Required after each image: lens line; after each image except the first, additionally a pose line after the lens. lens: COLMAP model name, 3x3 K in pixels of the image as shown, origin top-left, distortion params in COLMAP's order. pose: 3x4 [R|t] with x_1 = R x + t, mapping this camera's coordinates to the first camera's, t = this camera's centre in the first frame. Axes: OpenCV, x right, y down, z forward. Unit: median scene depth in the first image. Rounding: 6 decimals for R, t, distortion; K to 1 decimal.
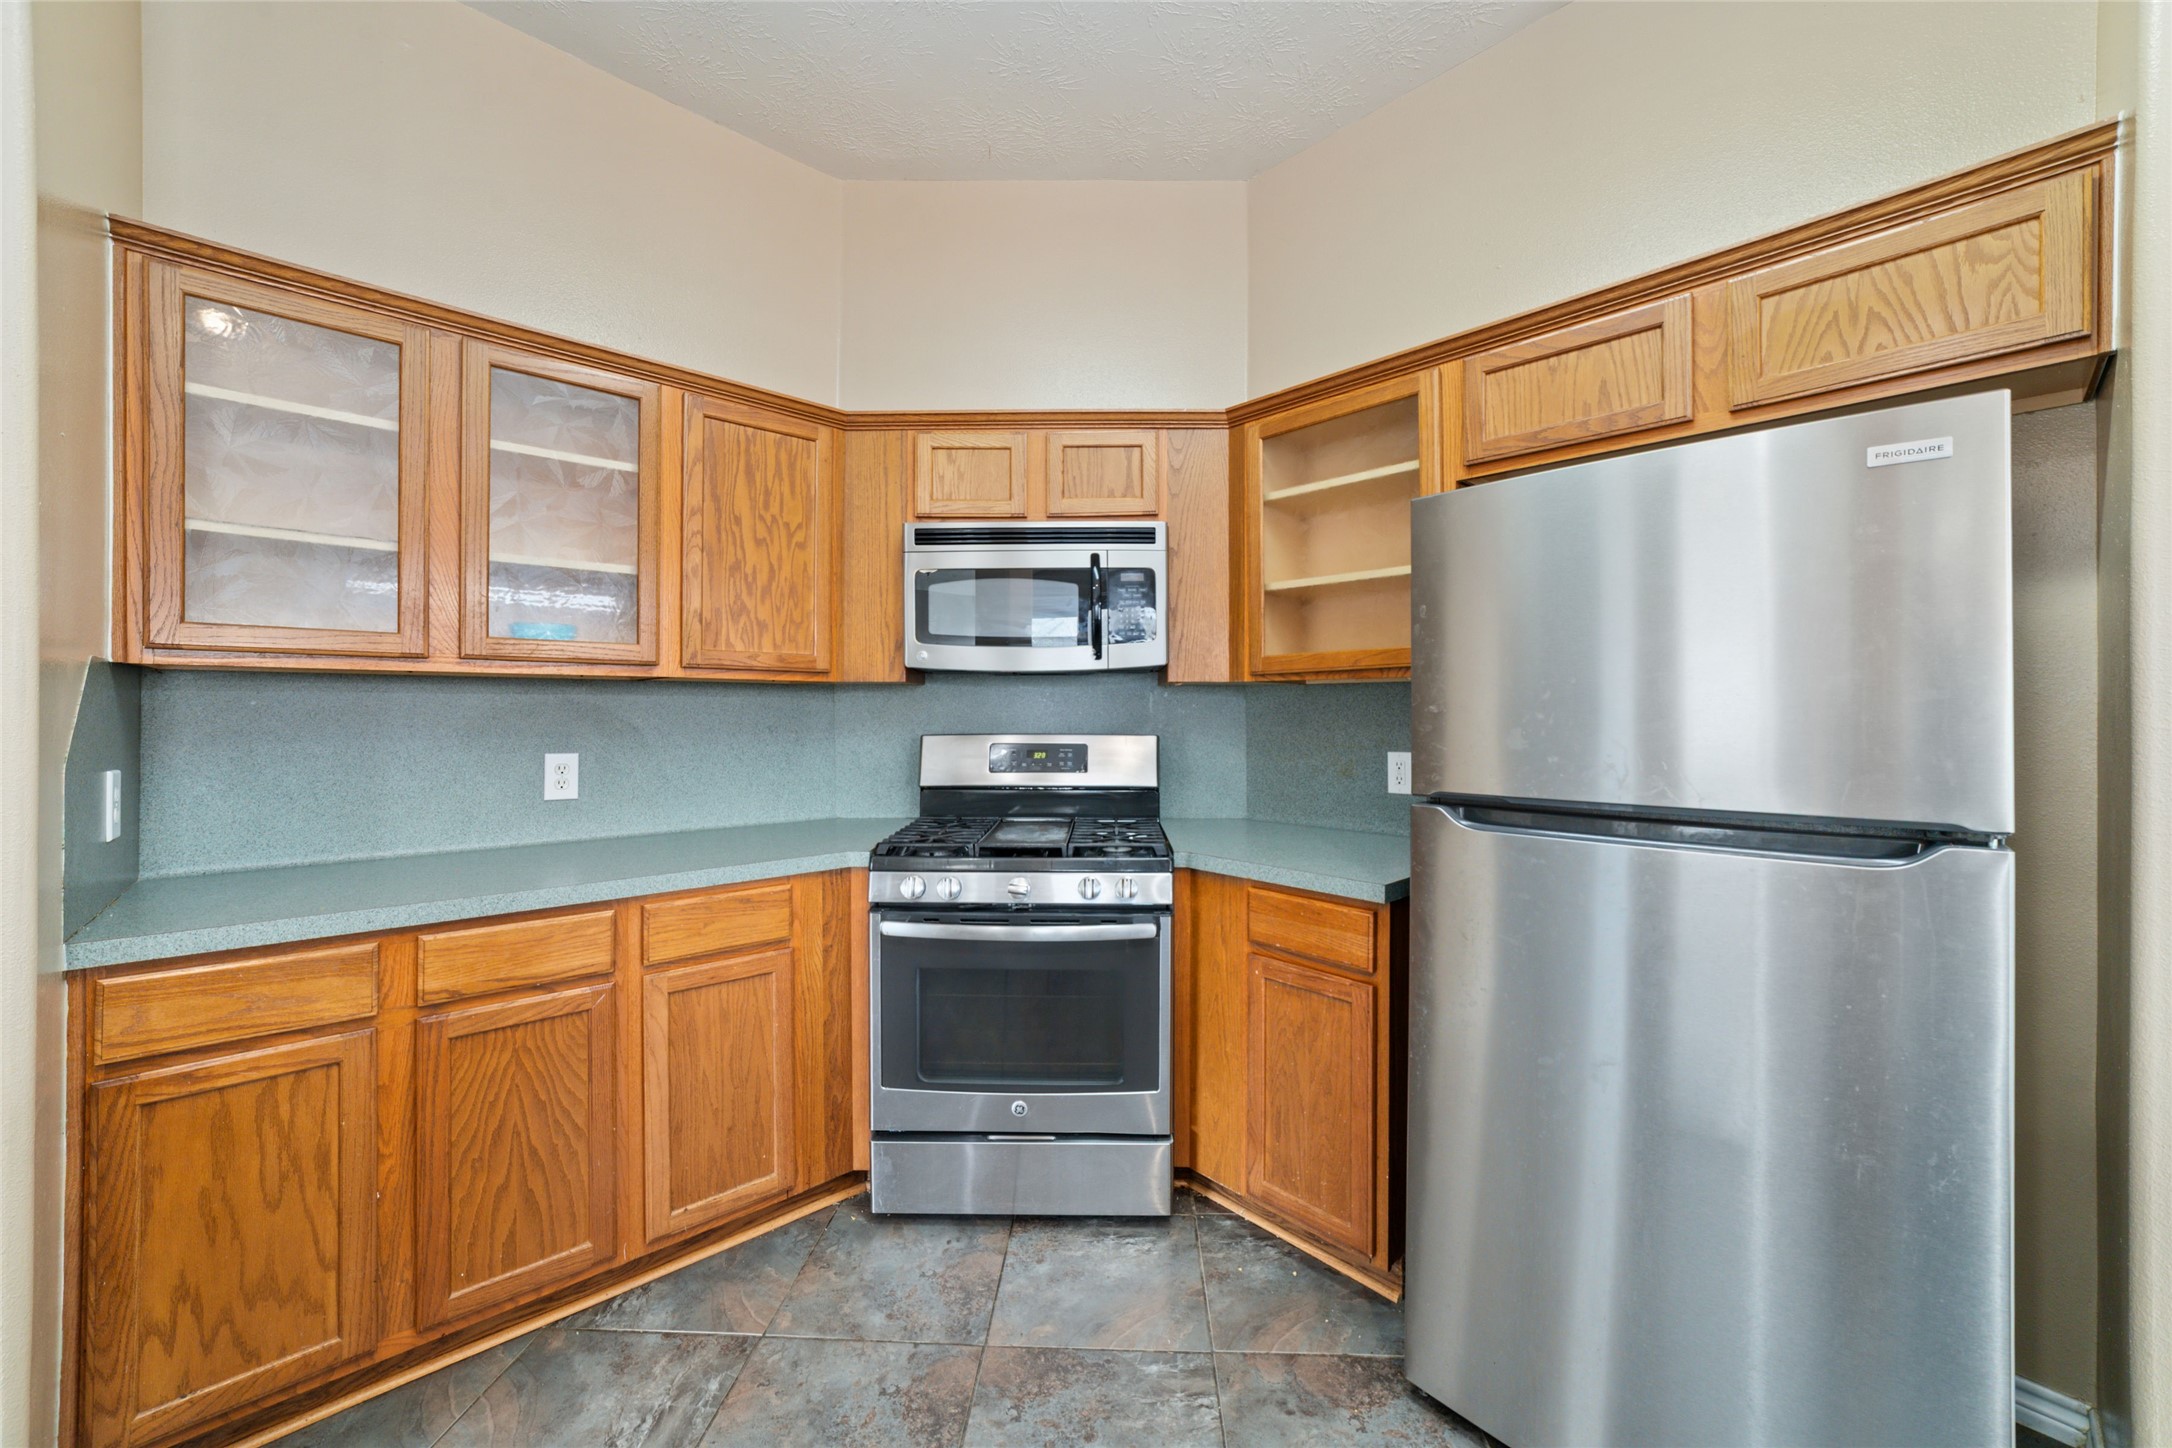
lens RADIAL K [[824.7, 0, 1077.1], [0, 824.7, 717.3], [0, 0, 1]] dist [-0.013872, 0.006249]
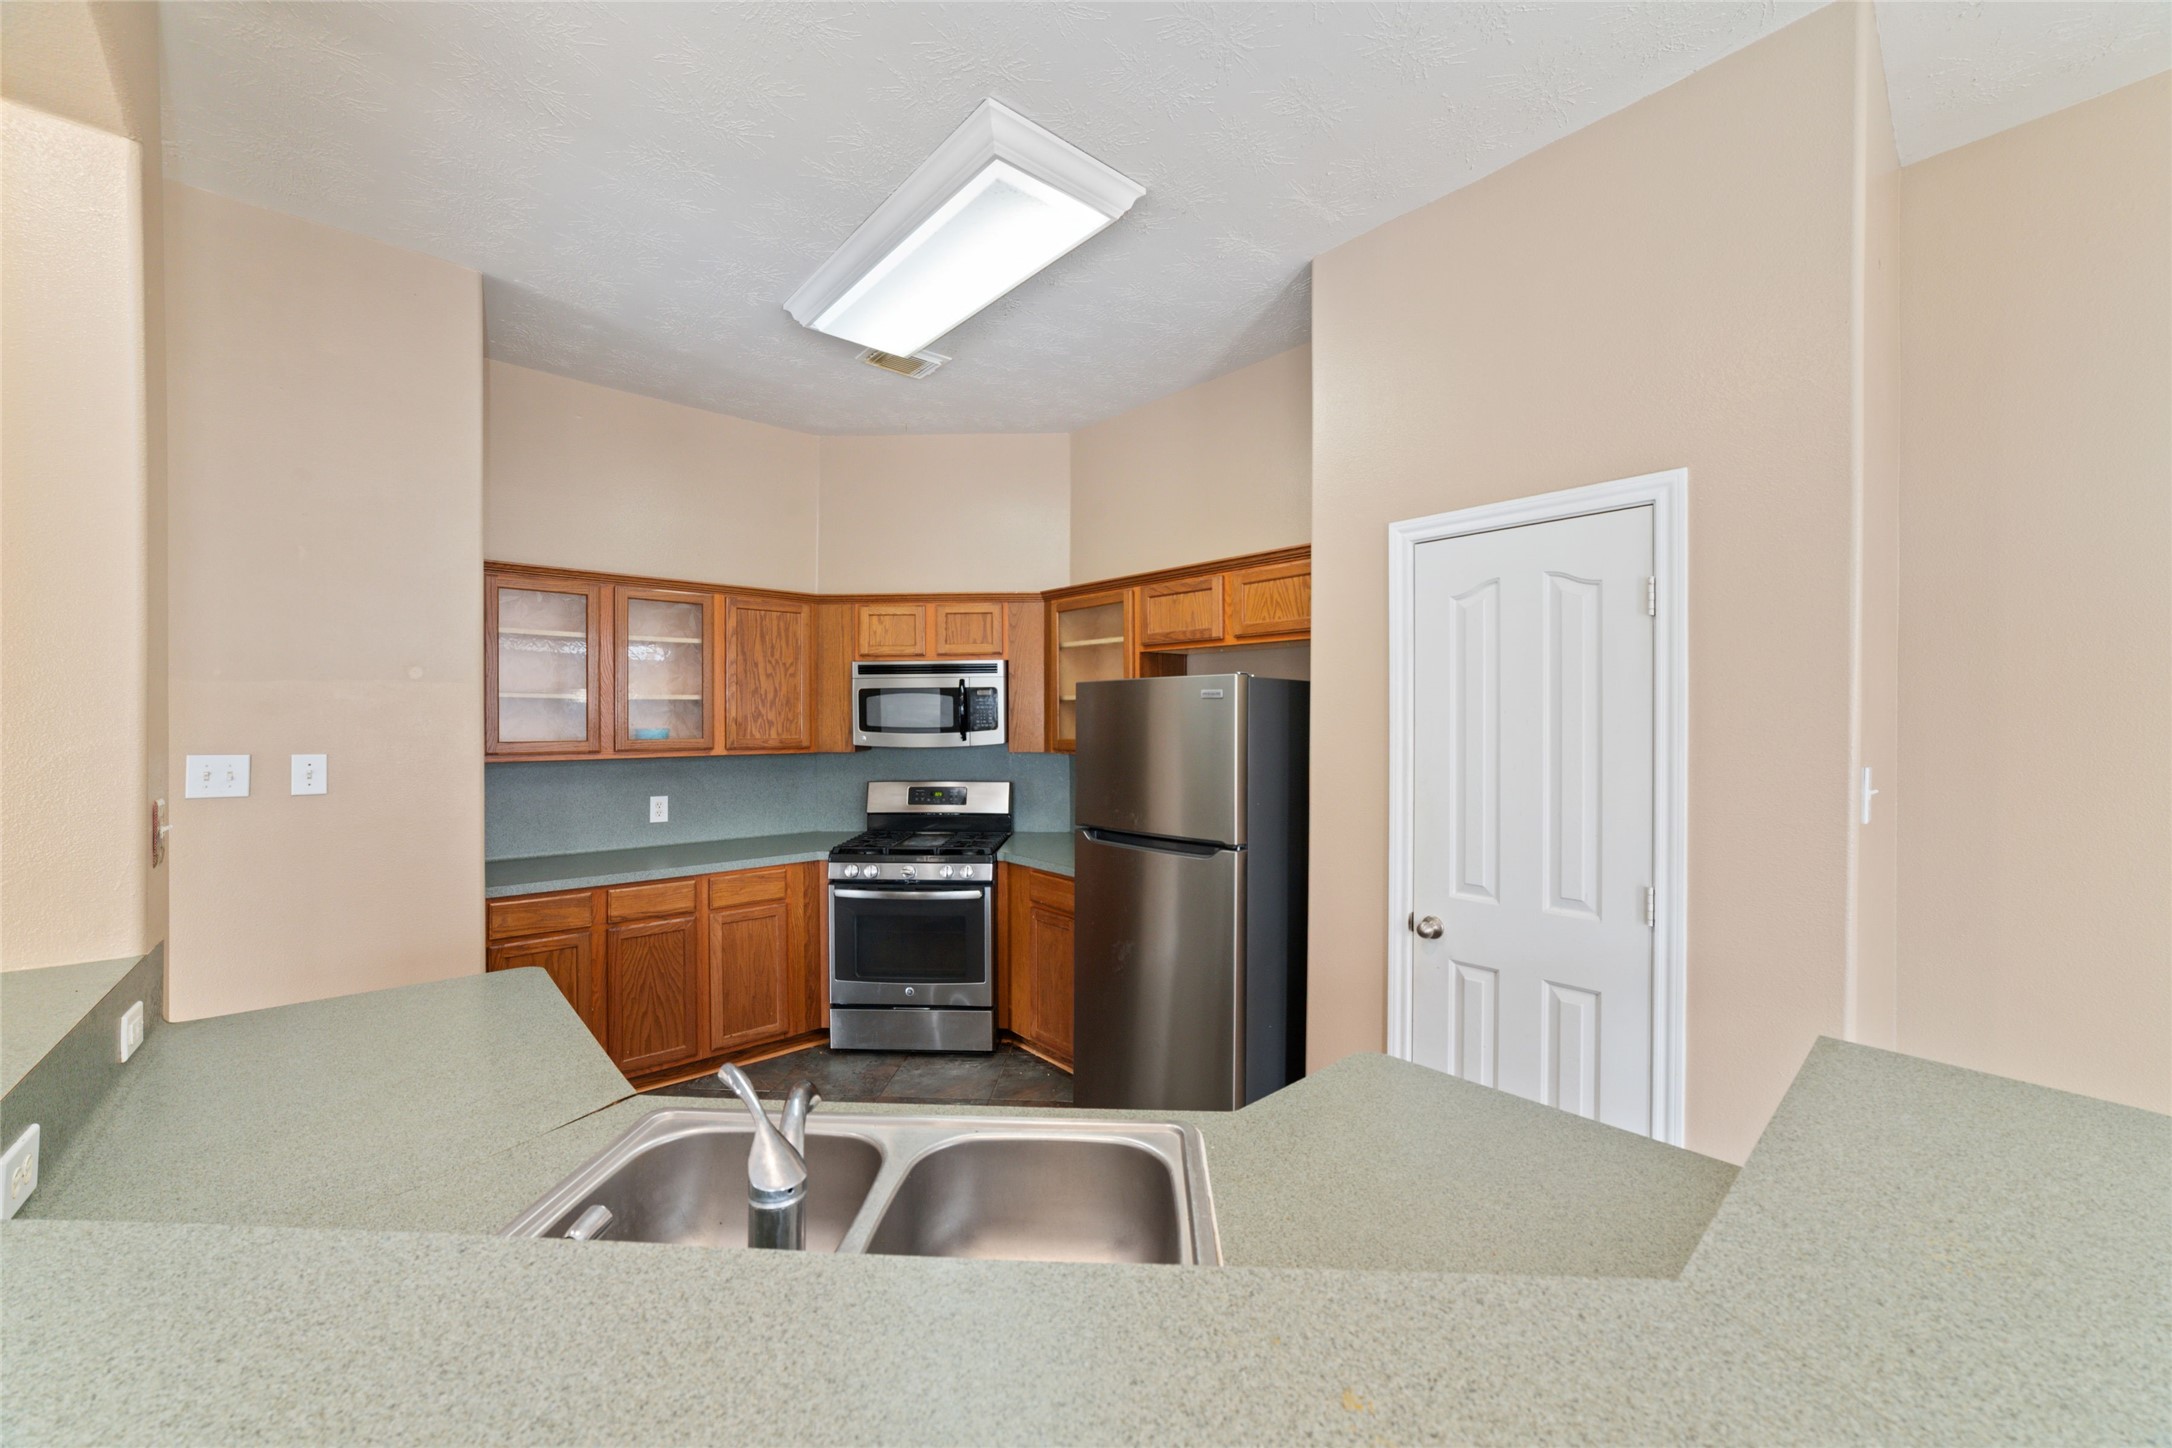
lens RADIAL K [[824.7, 0, 1077.1], [0, 824.7, 728.8], [0, 0, 1]] dist [-0.013872, 0.006249]
pose [[0.999546, -0.002859, -0.029984, 0.352703], [0.003127, 0.999955, 0.008908, -0.122996], [0.029957, -0.008997, 0.999511, -0.802312]]
